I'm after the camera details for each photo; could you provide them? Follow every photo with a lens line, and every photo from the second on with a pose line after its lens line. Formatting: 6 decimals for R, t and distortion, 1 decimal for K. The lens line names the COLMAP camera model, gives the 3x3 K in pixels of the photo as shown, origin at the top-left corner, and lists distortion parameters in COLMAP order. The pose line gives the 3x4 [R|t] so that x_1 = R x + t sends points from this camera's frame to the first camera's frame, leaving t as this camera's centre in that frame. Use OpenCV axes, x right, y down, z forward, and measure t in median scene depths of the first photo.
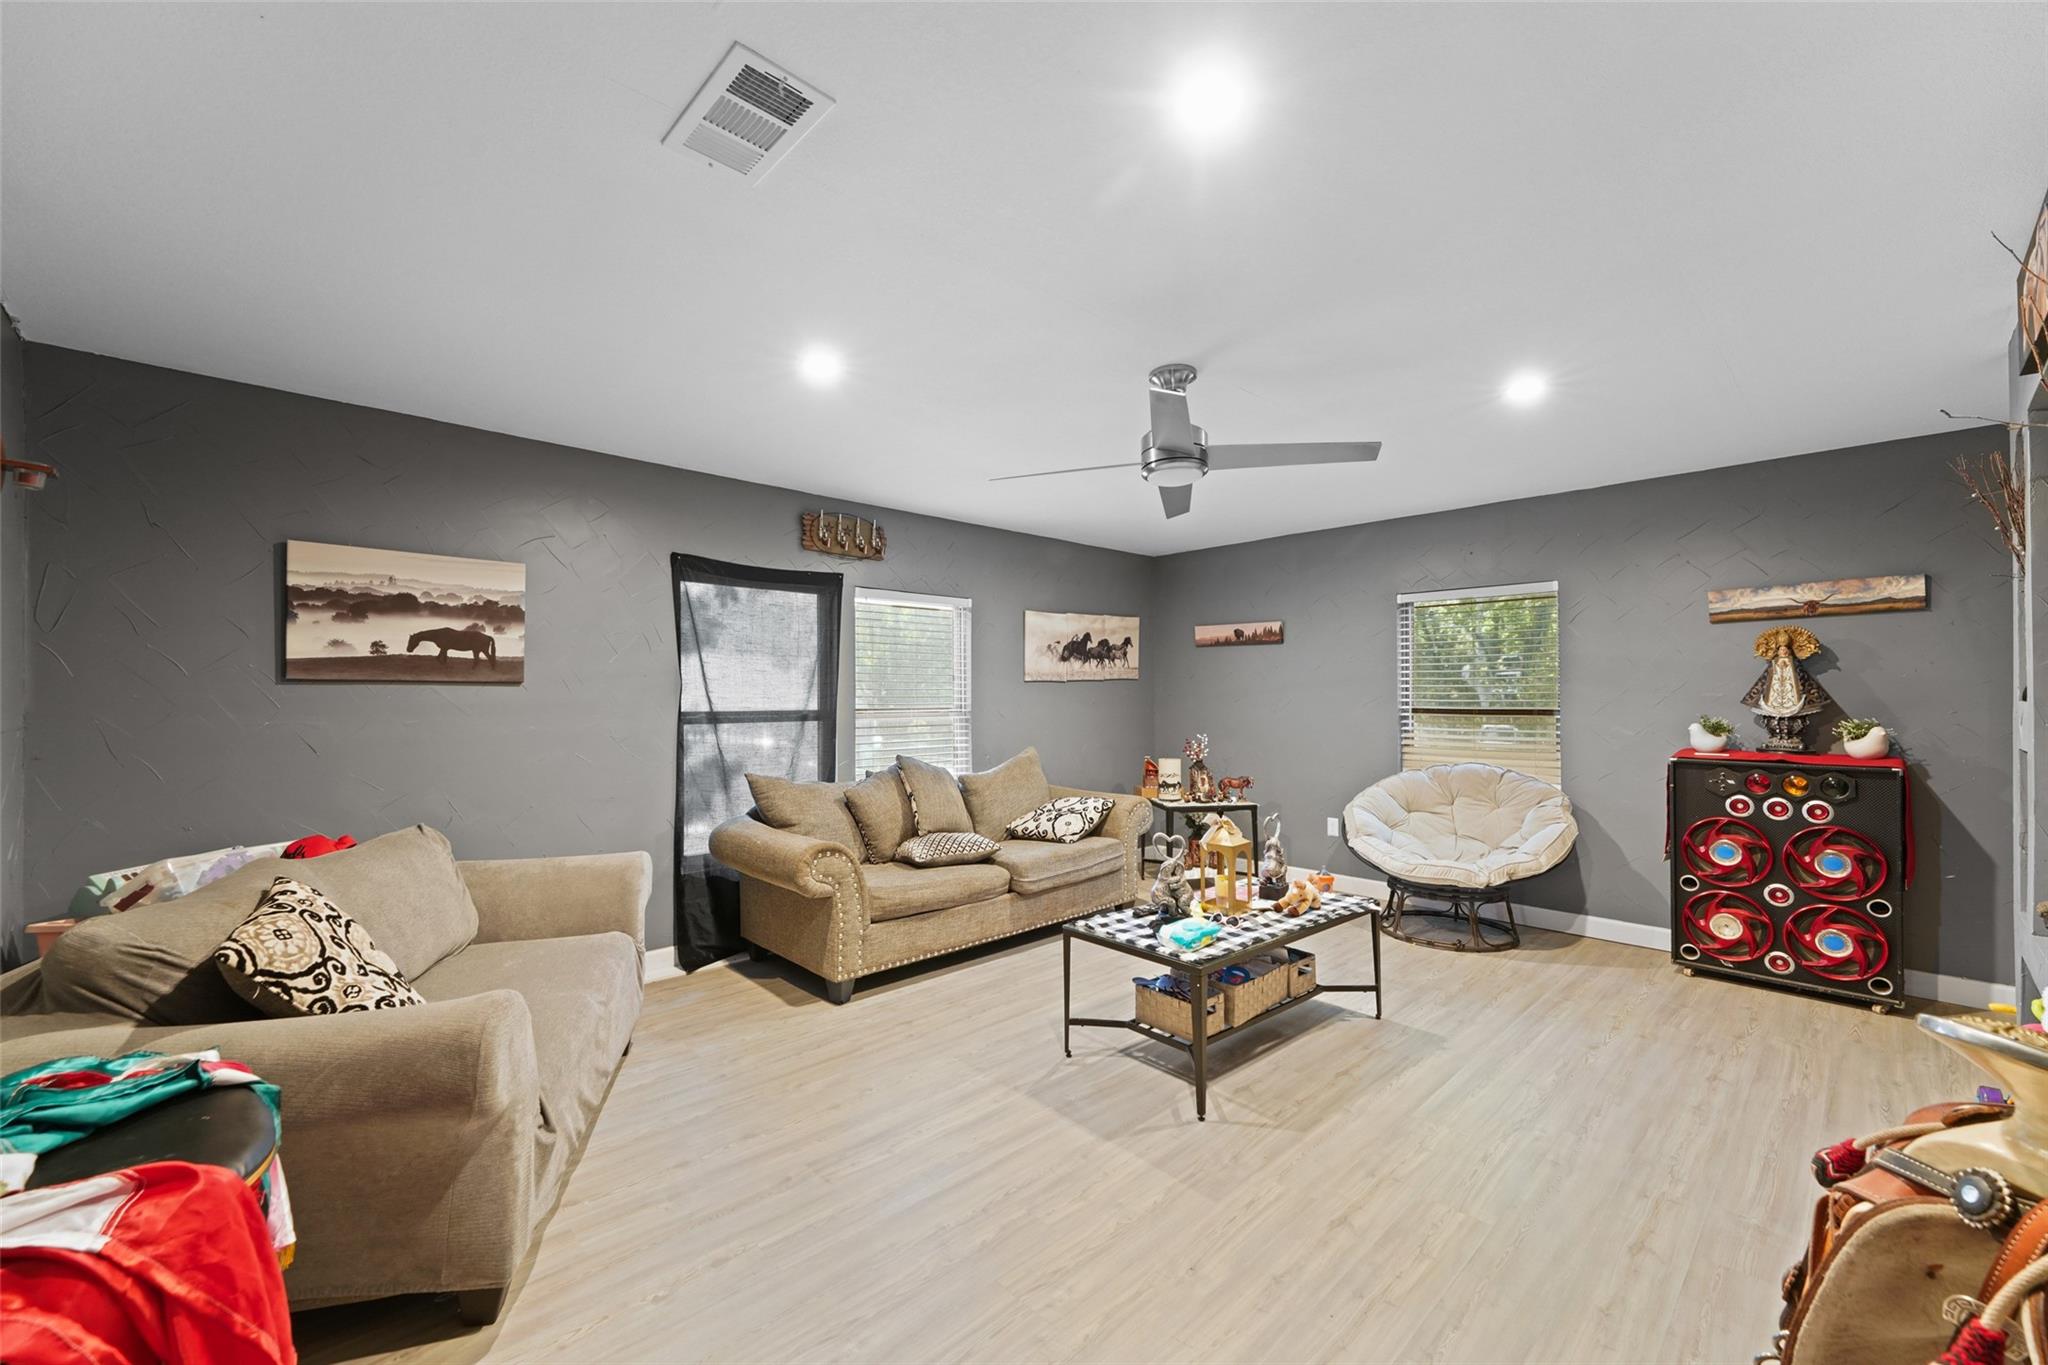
lens RADIAL K [[806.4, 0, 1018.9], [0, 806.4, 686.1], [0, 0, 1]] dist [0.002186, -0.000146]
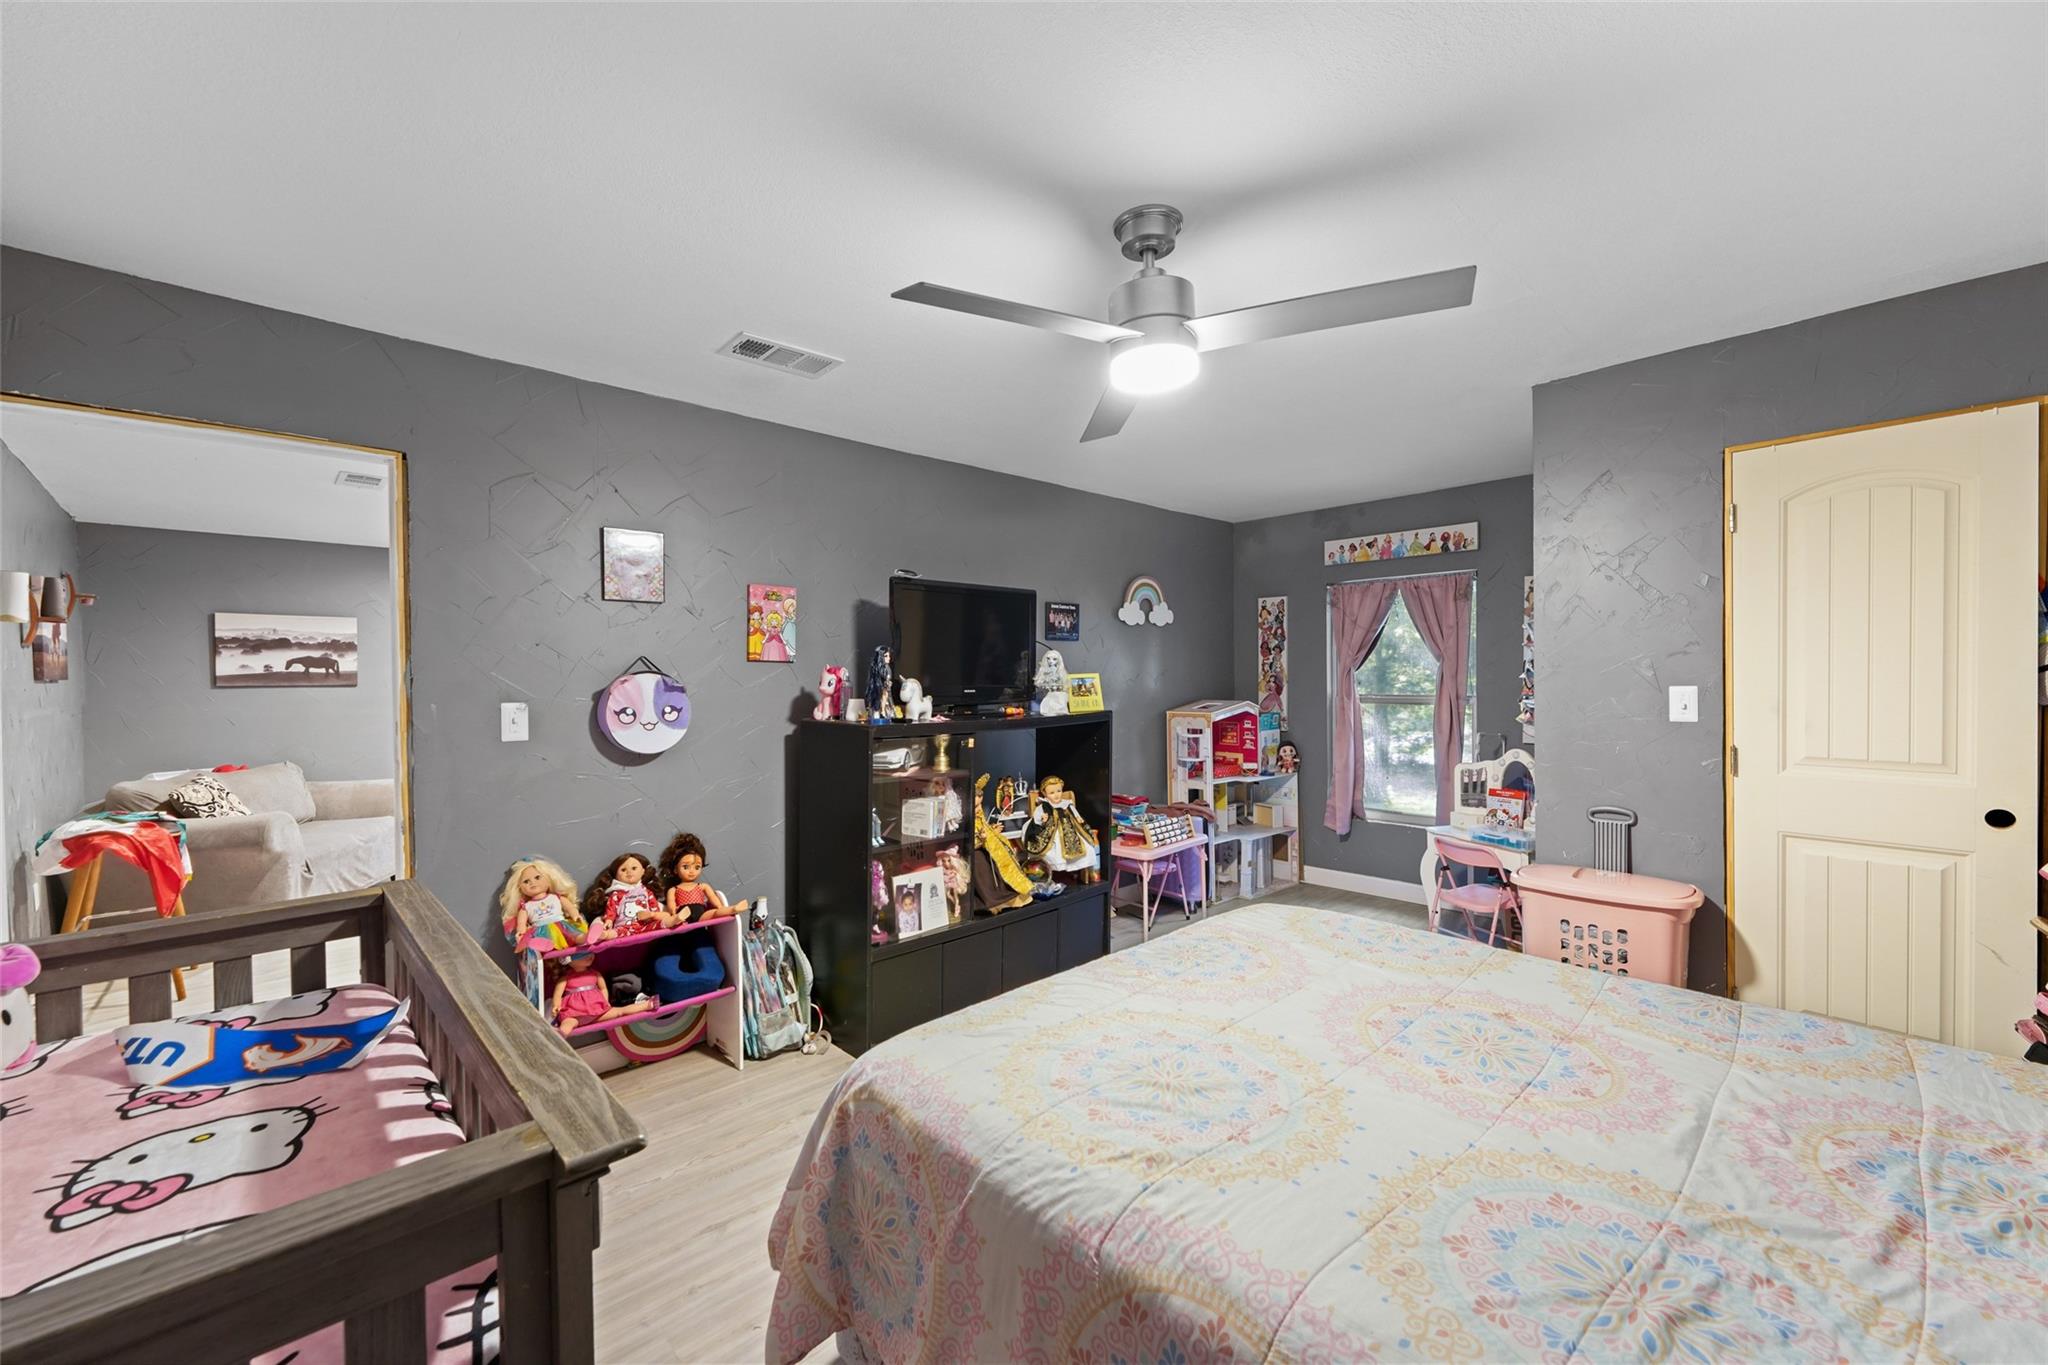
lens RADIAL K [[806.4, 0, 1012.6], [0, 806.4, 682.3], [0, 0, 1]] dist [0.002186, -0.000146]
pose [[0.999980, -0.006126, -0.001724, 0.932185], [0.006158, 0.999797, 0.019182, -0.041747], [0.001606, -0.019192, 0.999815, -0.860652]]
